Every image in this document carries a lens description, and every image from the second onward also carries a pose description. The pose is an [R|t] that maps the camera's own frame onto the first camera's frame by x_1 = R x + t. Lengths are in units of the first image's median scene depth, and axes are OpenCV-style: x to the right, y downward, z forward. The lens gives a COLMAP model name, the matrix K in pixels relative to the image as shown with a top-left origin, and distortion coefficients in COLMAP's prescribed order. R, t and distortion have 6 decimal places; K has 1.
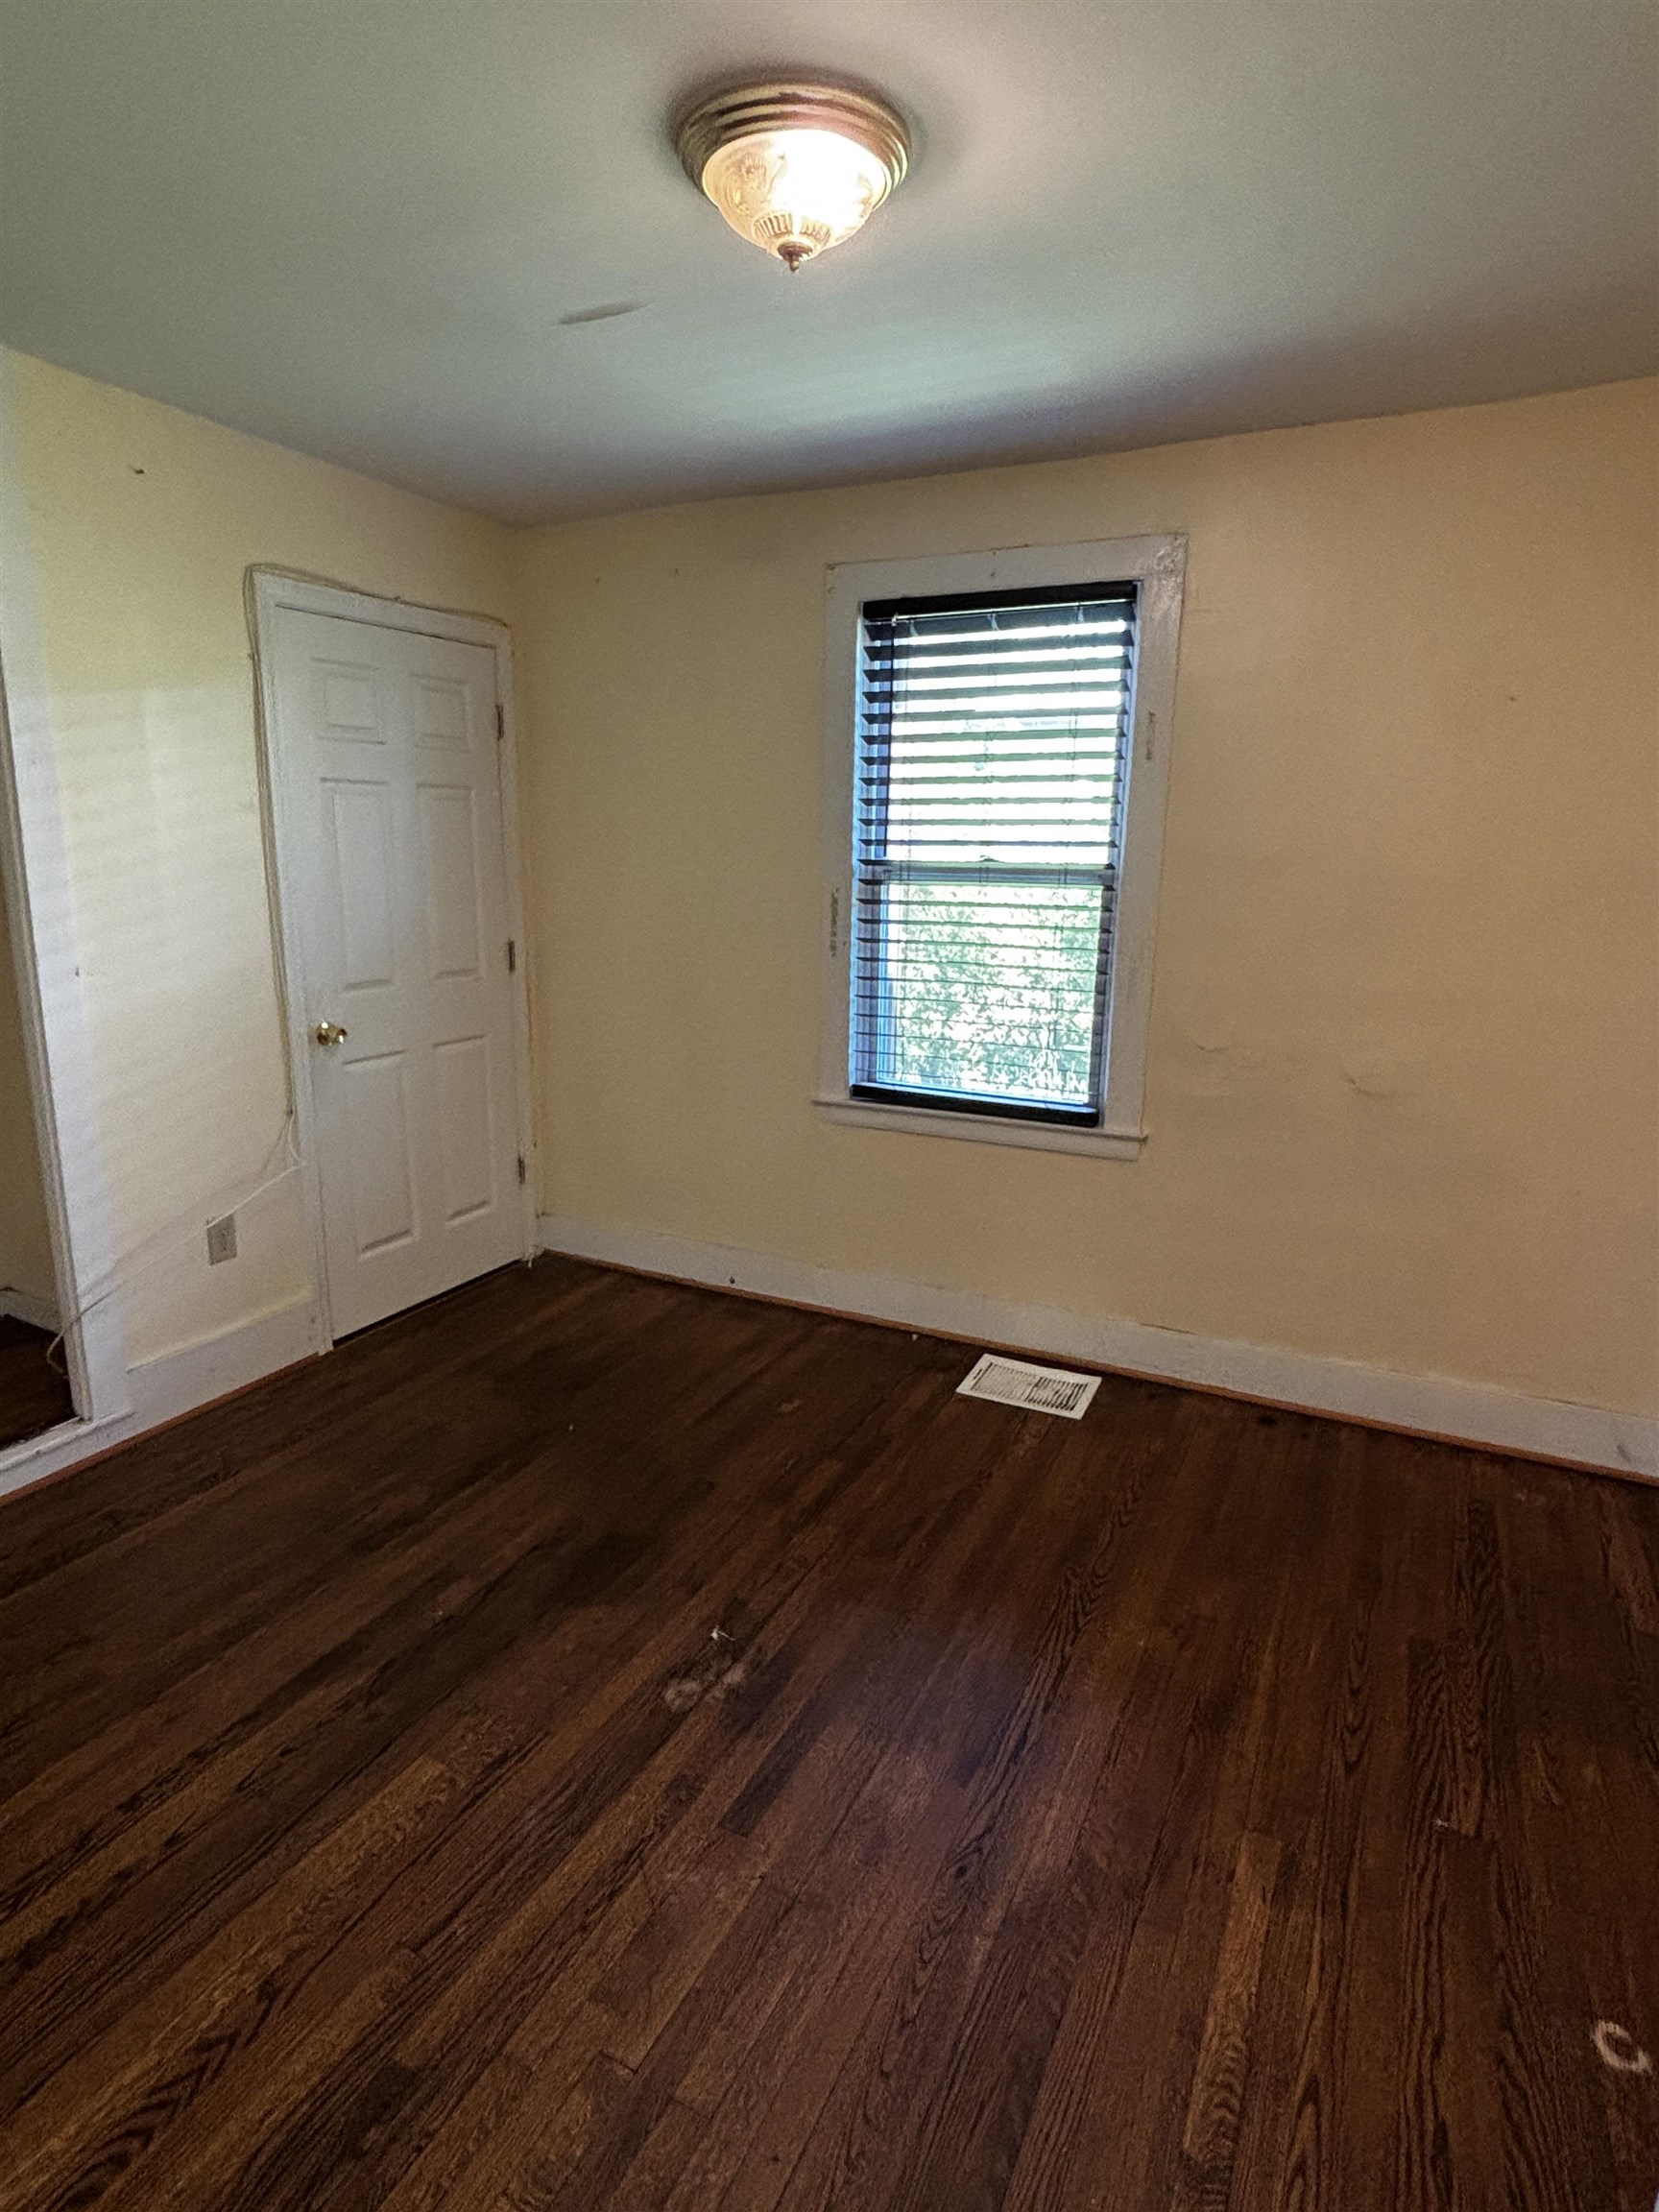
lens RADIAL K [[1201.9, 0, 827.1], [0, 1201.9, 1107.6], [0, 0, 1]] dist [0.020365, -0.003214]
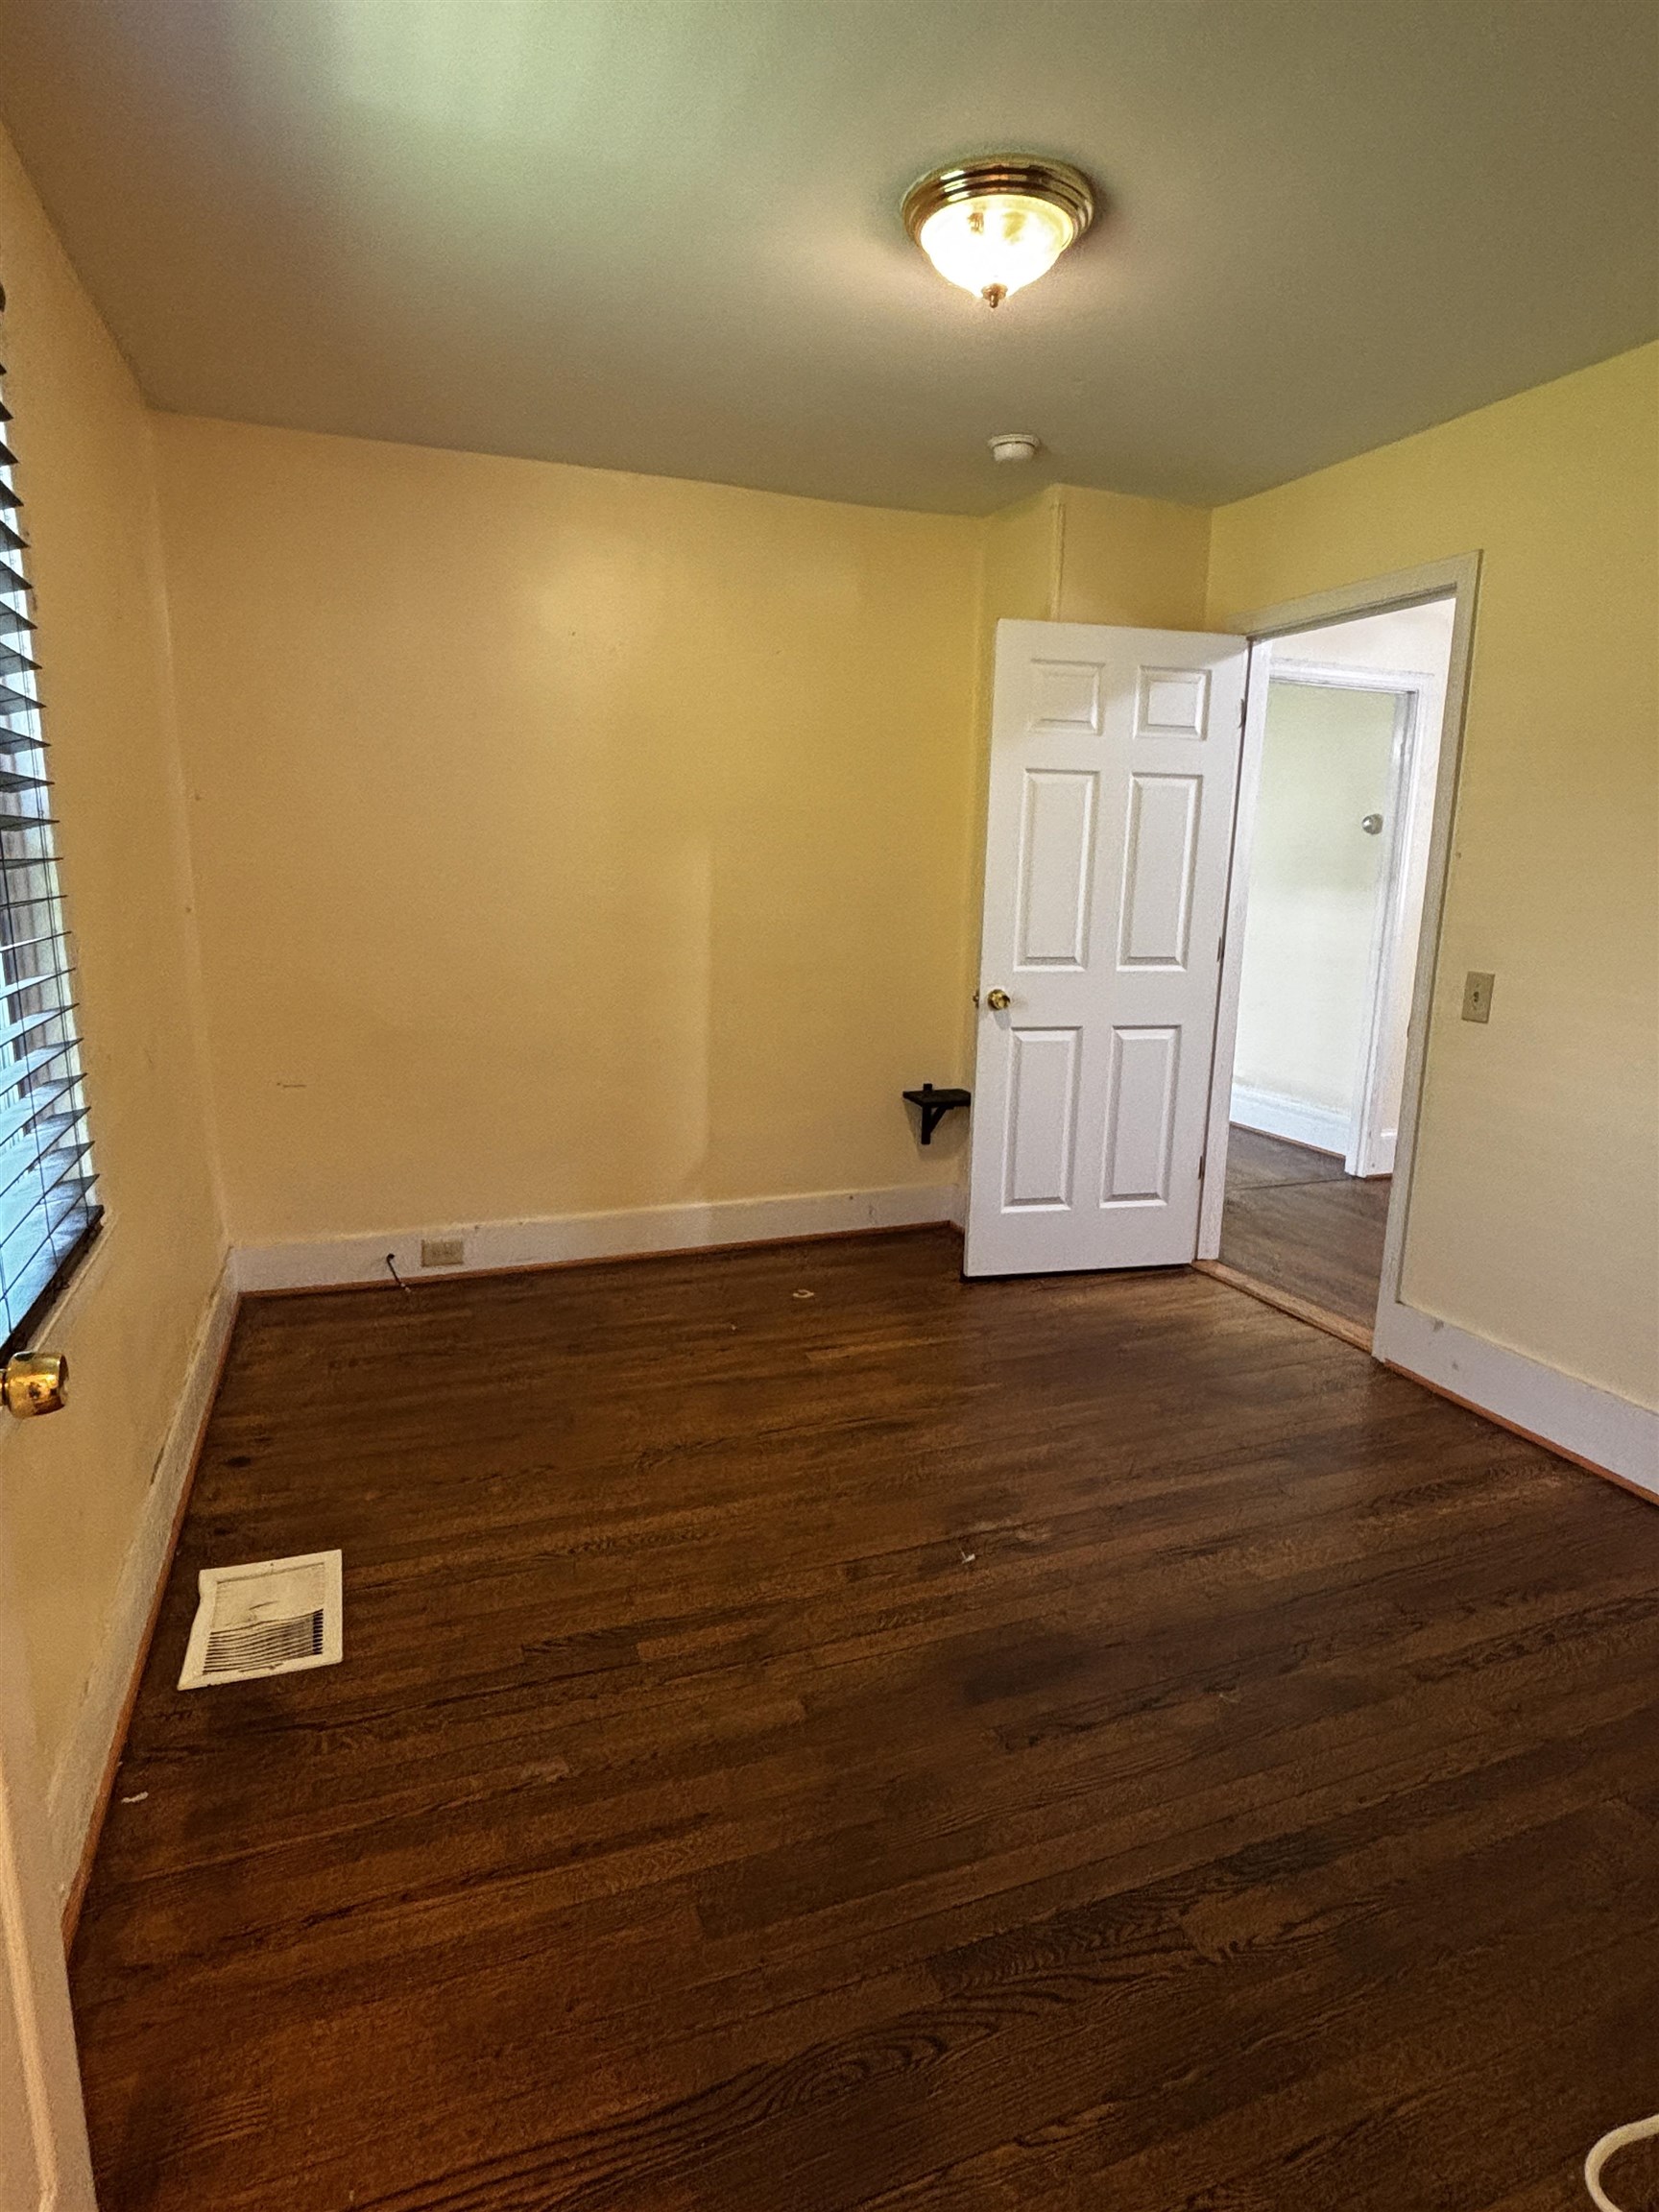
lens RADIAL K [[1201.9, 0, 829.3], [0, 1201.9, 1103.9], [0, 0, 1]] dist [0.020365, -0.003214]
pose [[-0.729815, -0.165904, 0.663209, -0.629331], [0.126071, 0.920809, 0.369076, -0.317975], [-0.671920, 0.352968, -0.651105, 1.629365]]
